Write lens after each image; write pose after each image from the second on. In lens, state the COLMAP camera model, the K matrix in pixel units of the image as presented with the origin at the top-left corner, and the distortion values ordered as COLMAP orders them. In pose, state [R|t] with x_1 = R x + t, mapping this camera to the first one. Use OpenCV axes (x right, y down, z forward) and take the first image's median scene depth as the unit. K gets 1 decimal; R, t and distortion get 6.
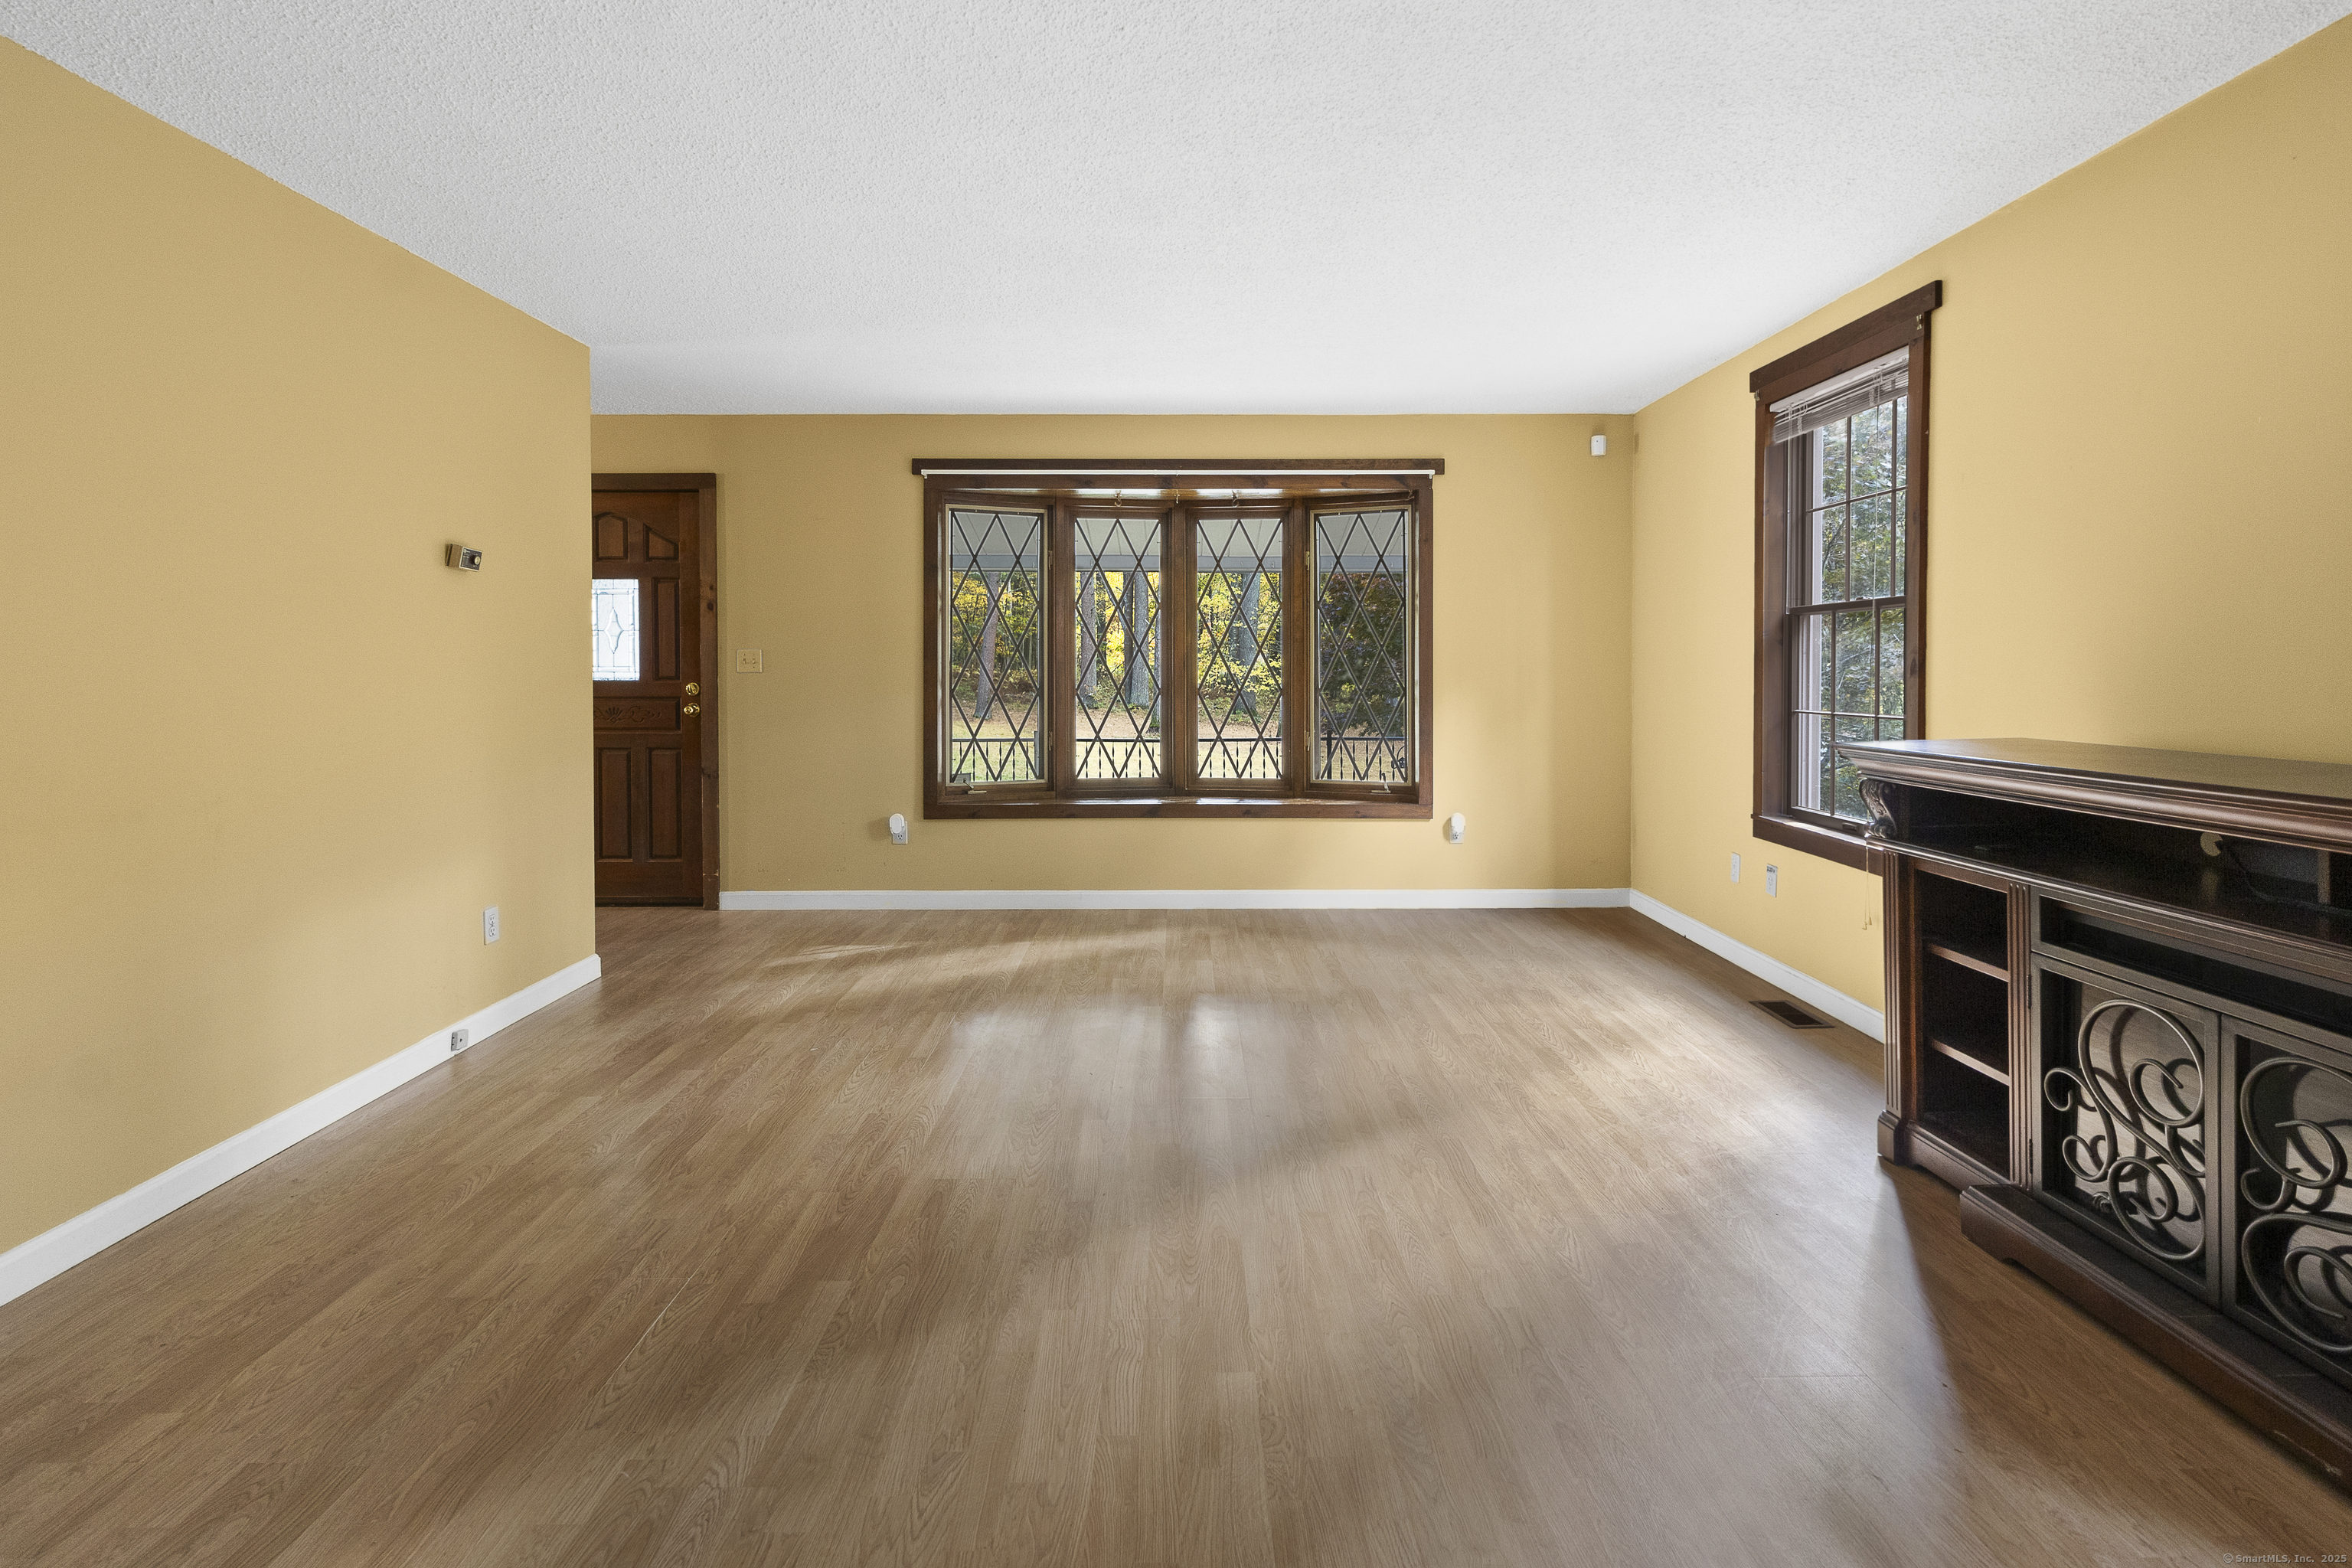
lens RADIAL K [[1079.6, 0, 1188.0], [0, 1079.6, 671.3], [0, 0, 1]] dist [-0.005105, 0.000469]
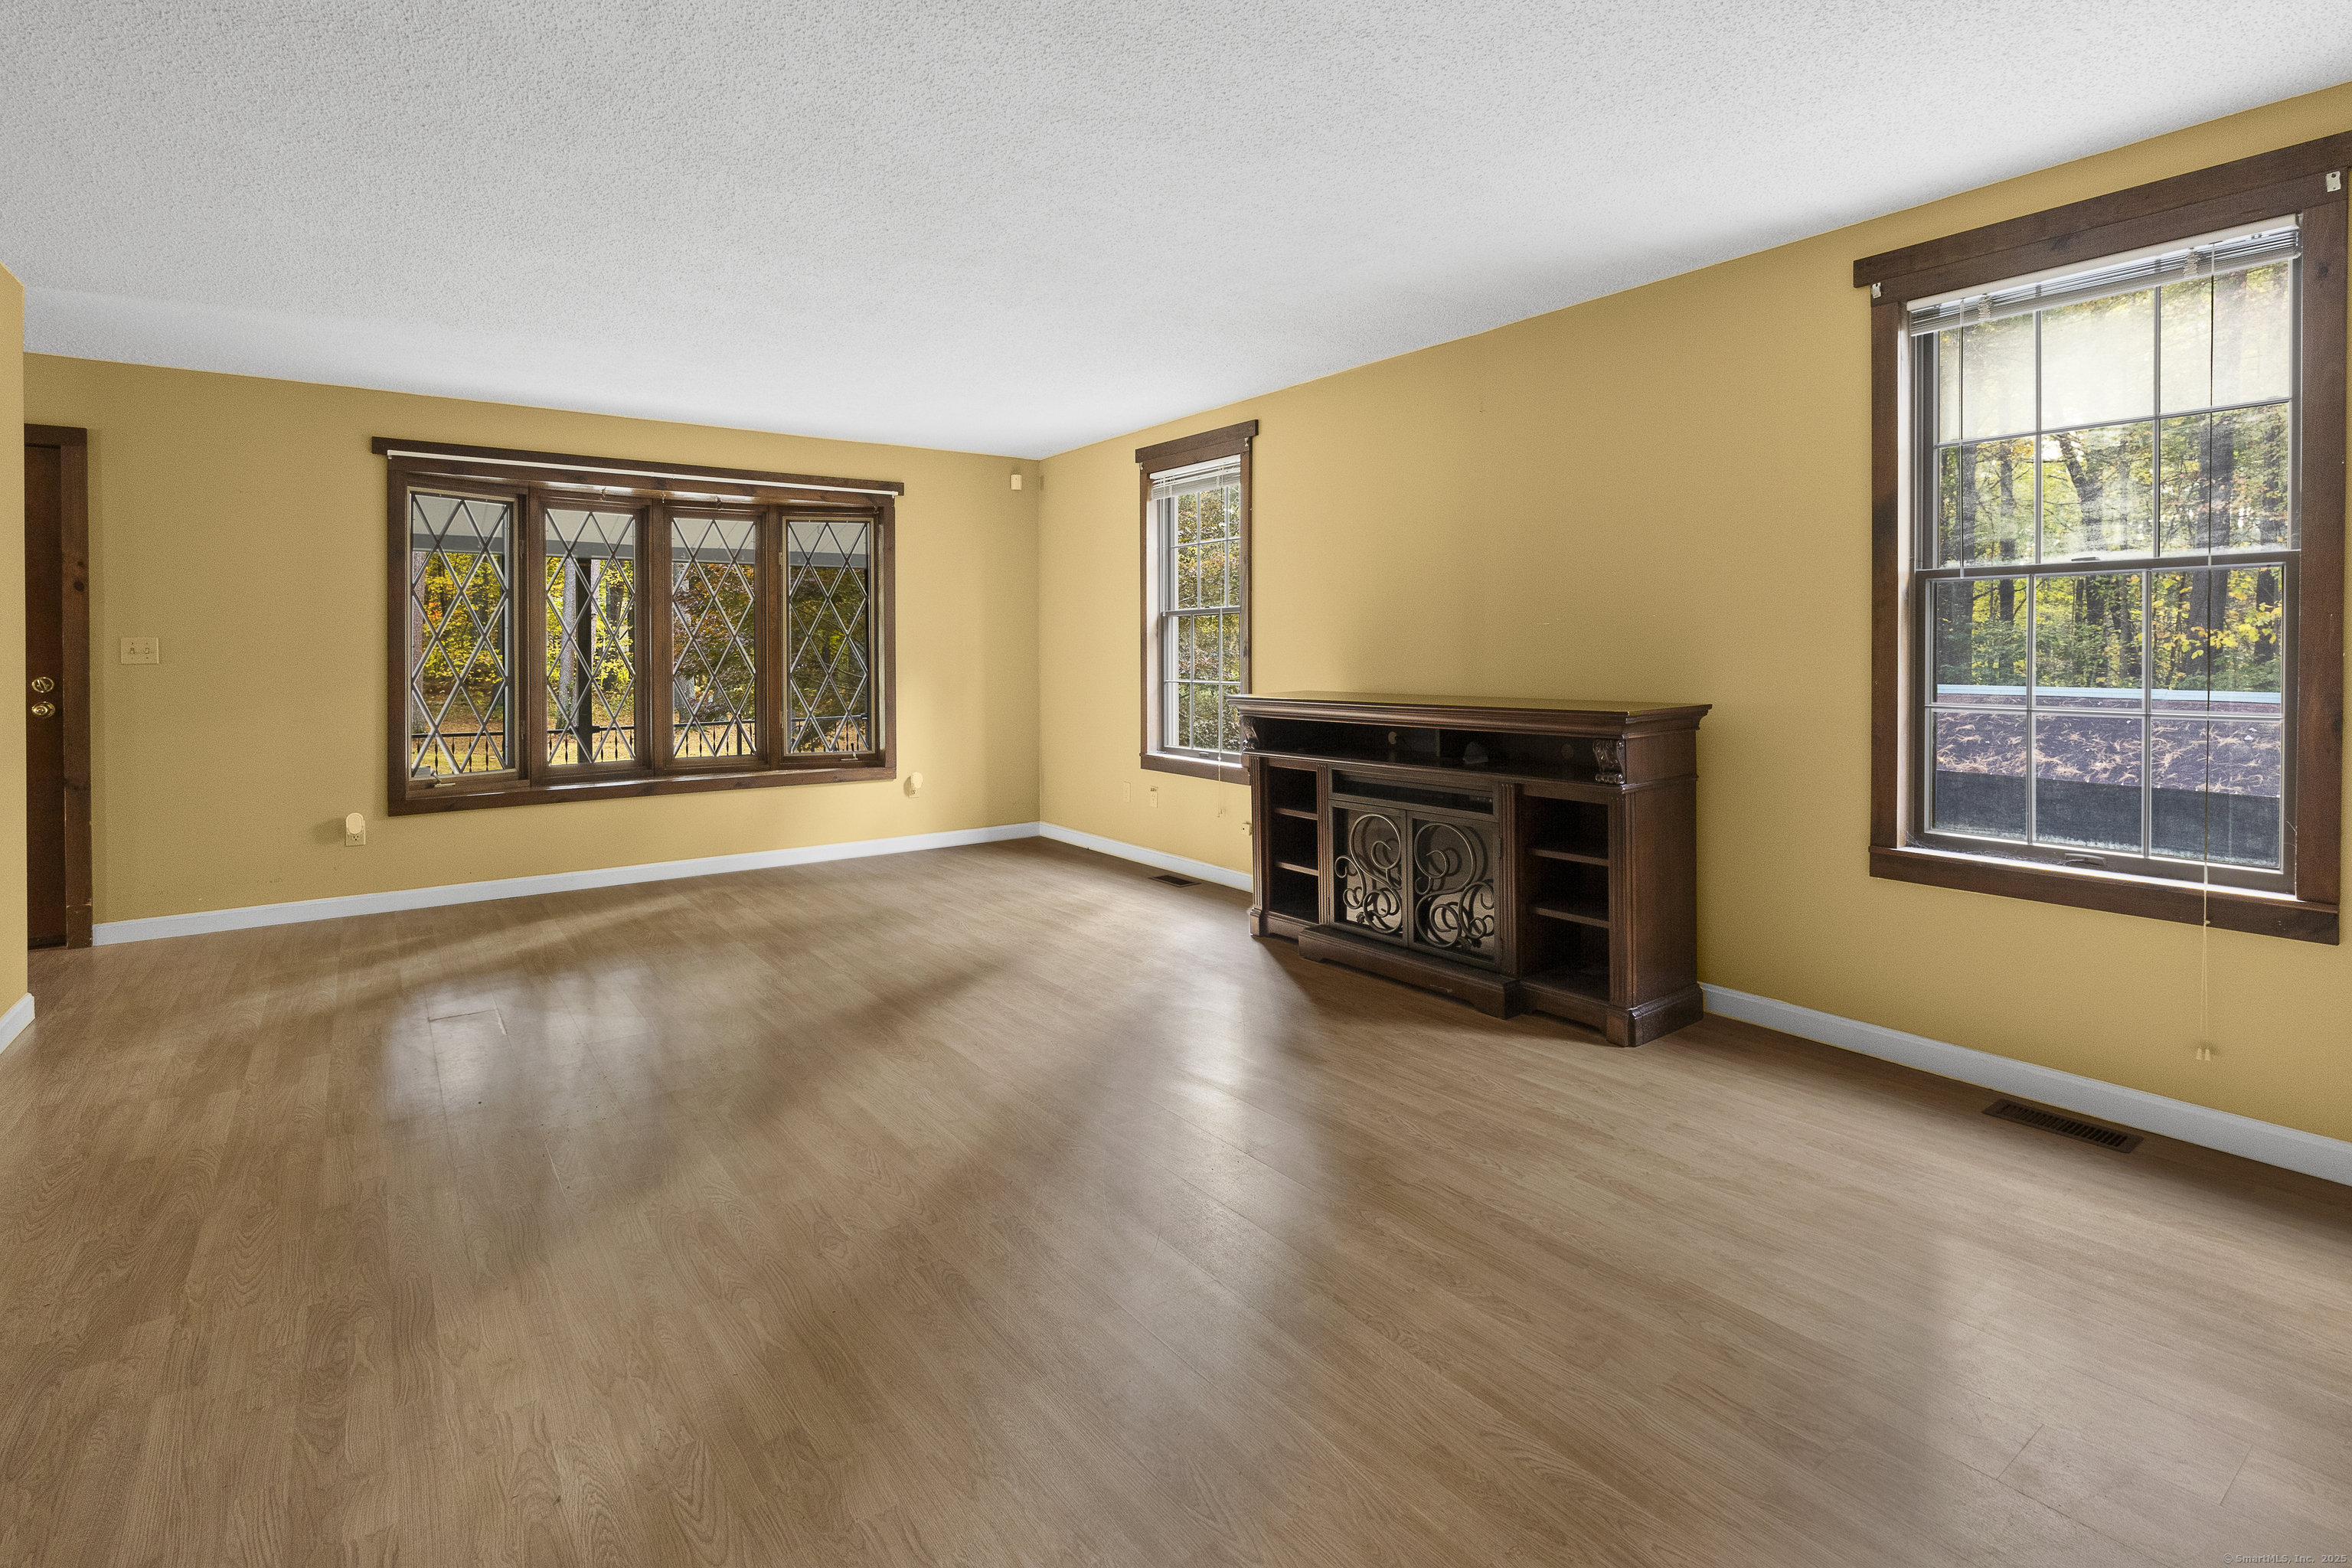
lens RADIAL K [[1100.4, 0, 1141.3], [0, 1100.4, 642.7], [0, 0, 1]] dist [0.002443, 0.000460]
pose [[0.826520, -0.000113, 0.562907, -0.242291], [0.008263, 0.999895, -0.011932, 0.000972], [-0.562846, 0.014513, 0.826434, -0.178553]]
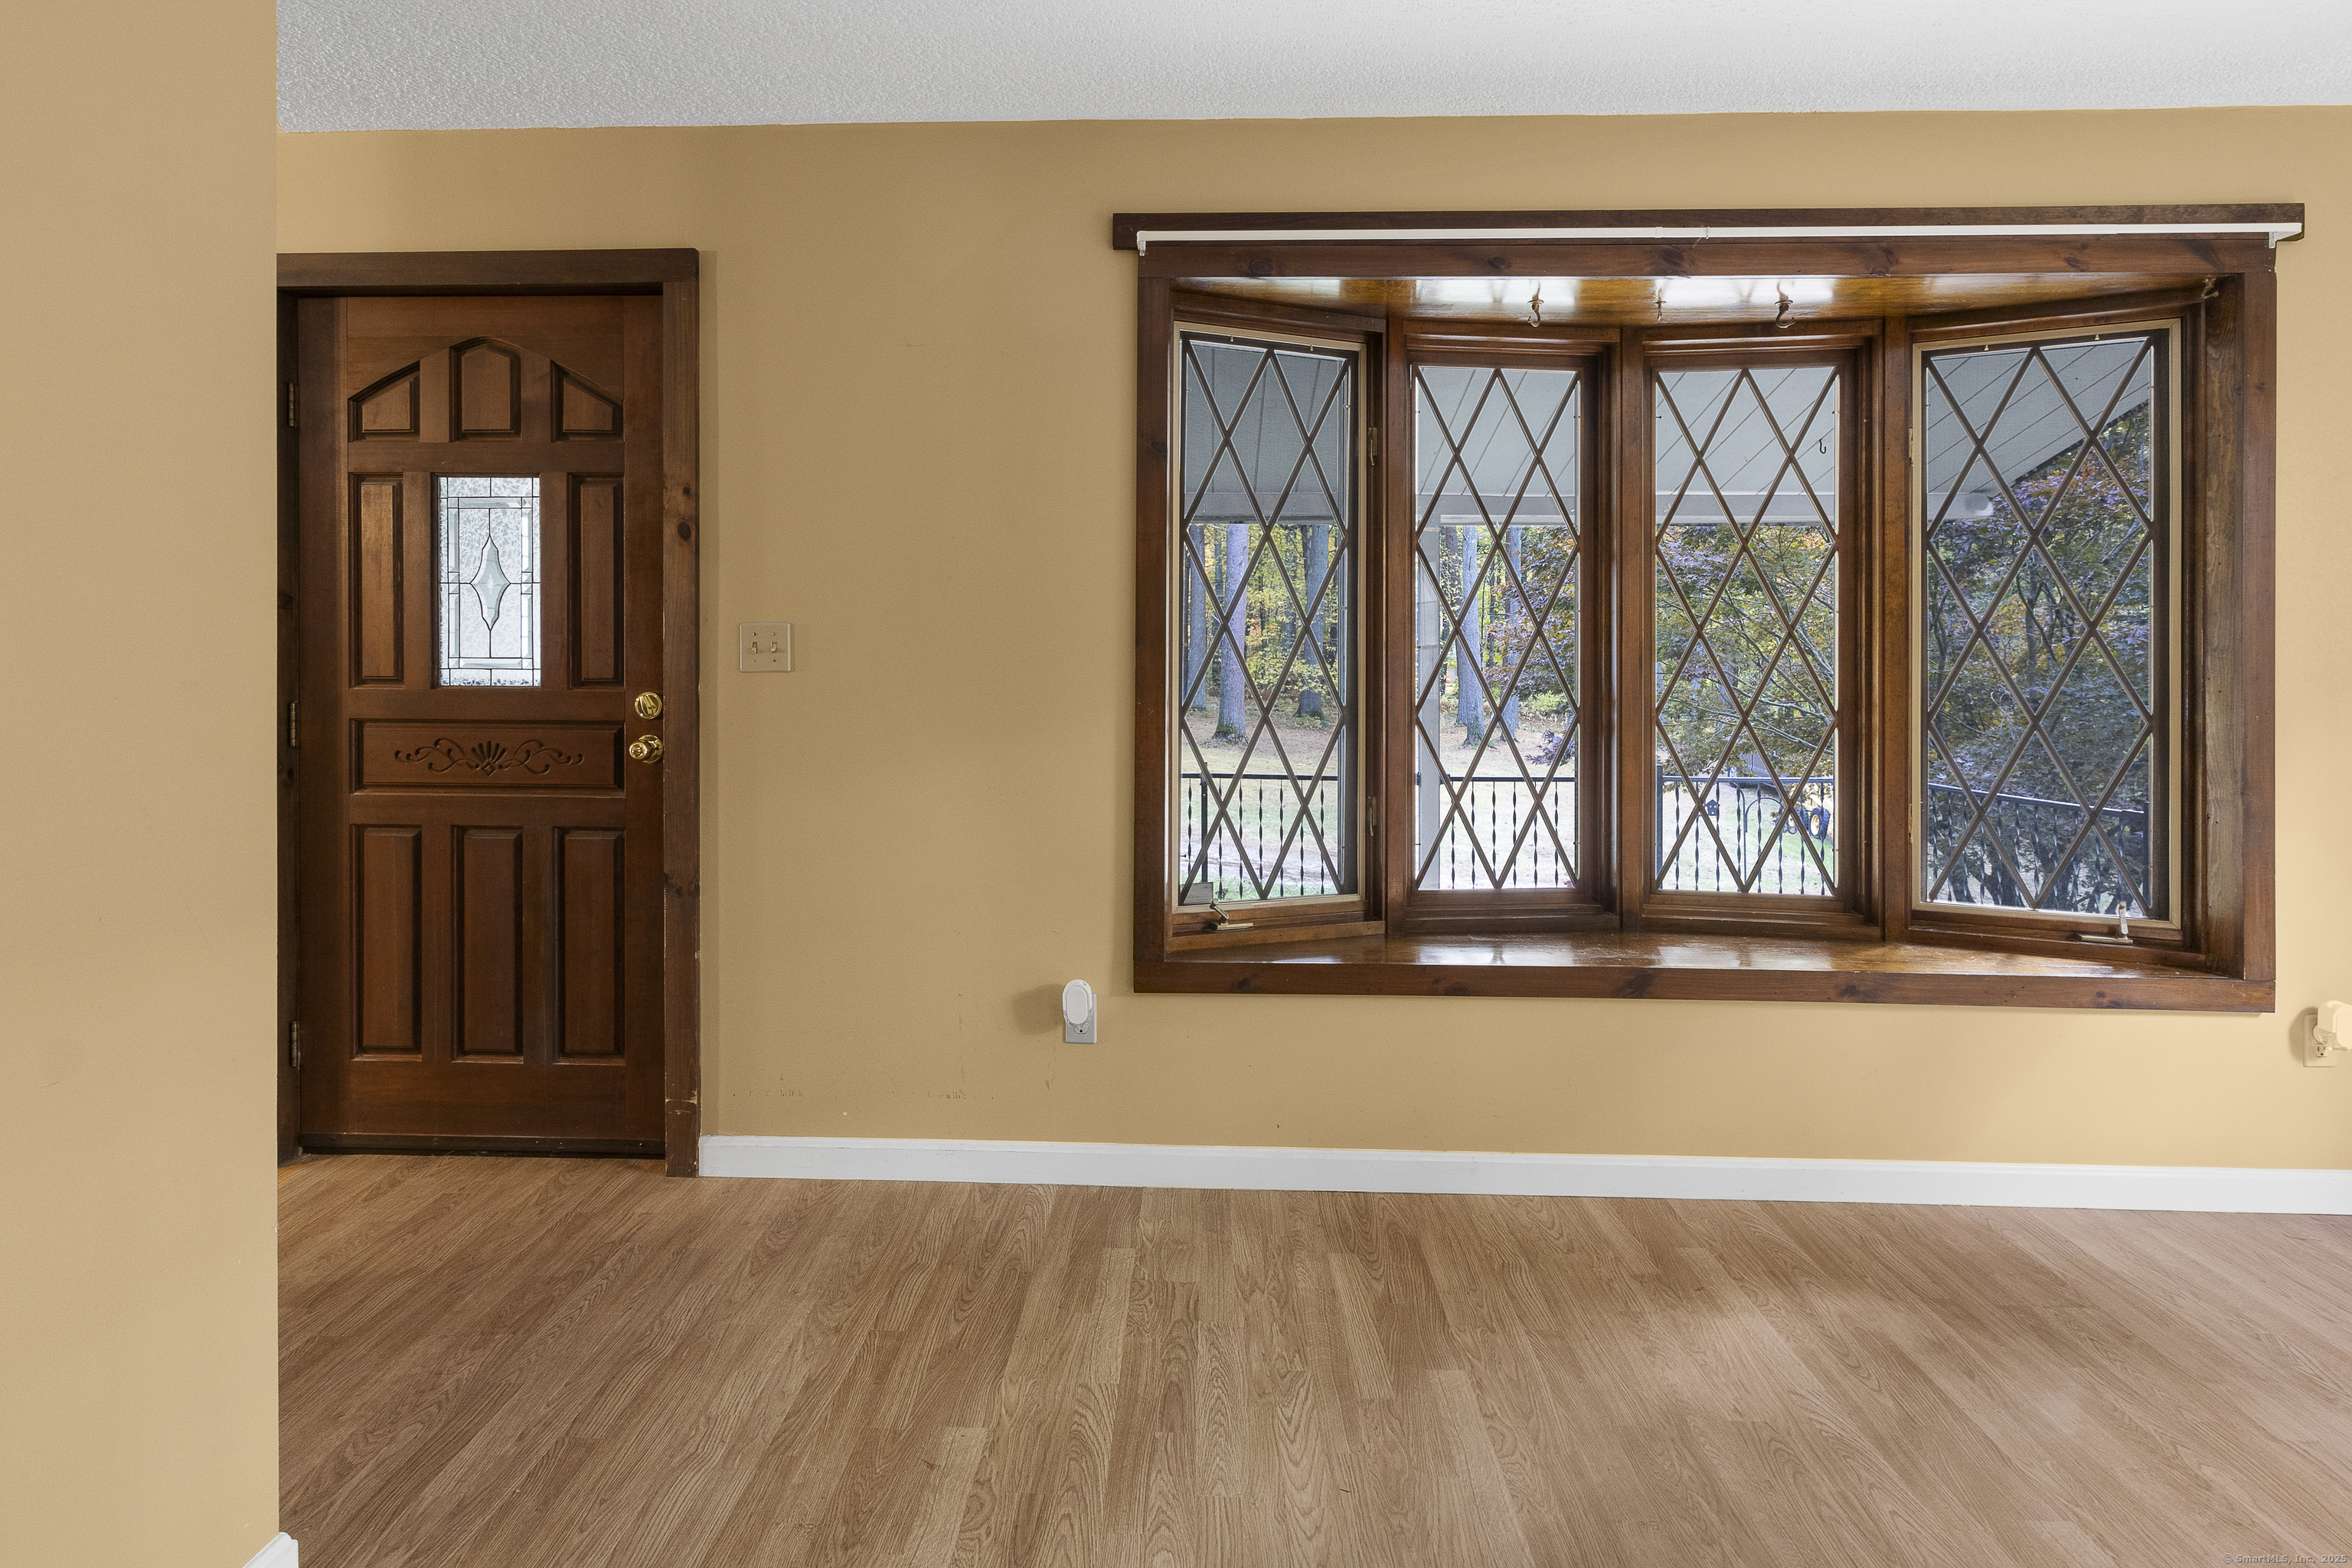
lens RADIAL K [[1127.5, 0, 1177.9], [0, 1127.5, 666.6], [0, 0, 1]] dist [0.000995, 0.000758]
pose [[0.999043, 0.006112, -0.043313, -0.205663], [-0.006332, 0.999968, -0.004937, 0.000133], [0.043281, 0.005207, 0.999049, 0.516758]]
